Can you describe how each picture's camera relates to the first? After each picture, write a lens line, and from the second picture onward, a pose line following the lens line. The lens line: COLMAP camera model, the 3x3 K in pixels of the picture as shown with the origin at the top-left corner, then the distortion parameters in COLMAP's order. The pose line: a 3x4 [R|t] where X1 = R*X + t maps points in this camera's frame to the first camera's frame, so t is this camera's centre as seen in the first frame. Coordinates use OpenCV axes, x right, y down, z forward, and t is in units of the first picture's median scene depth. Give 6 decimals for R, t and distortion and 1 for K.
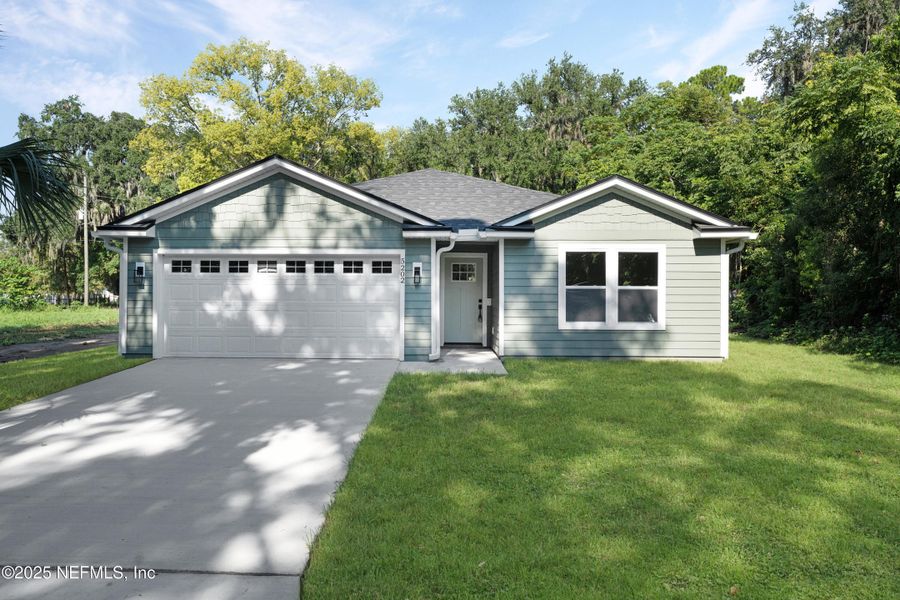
lens RADIAL K [[661.1, 0, 450.0], [0, 661.1, 300.0], [0, 0, 1]] dist [0.001180, 0.005067]
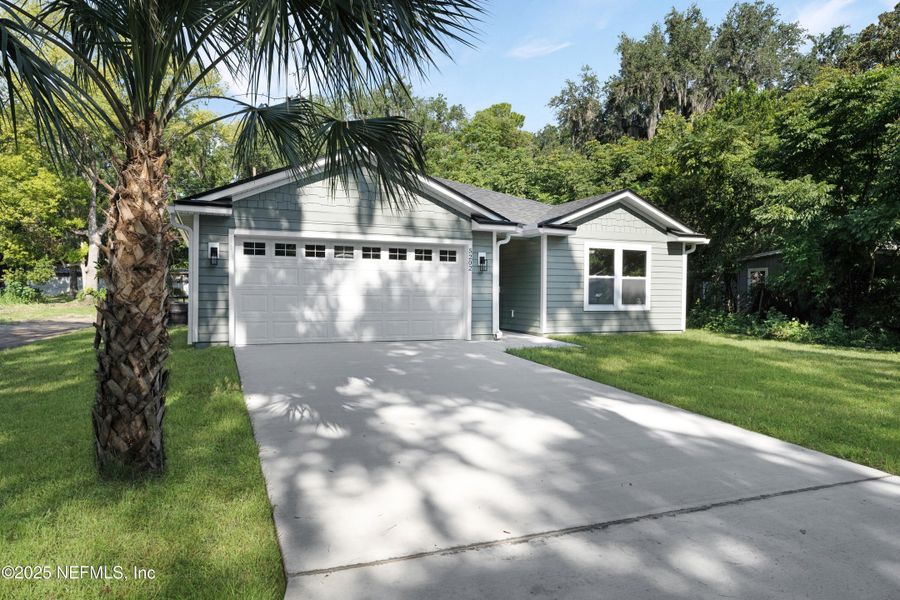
lens RADIAL K [[559.3, 0, 451.1], [0, 559.3, 281.0], [0, 0, 1]] dist [-0.002234, -0.000023]
pose [[0.910263, 0.011706, 0.413865, -0.487737], [-0.012951, 0.999916, 0.000205, -0.008519], [-0.413828, -0.005546, 0.910338, 0.159252]]
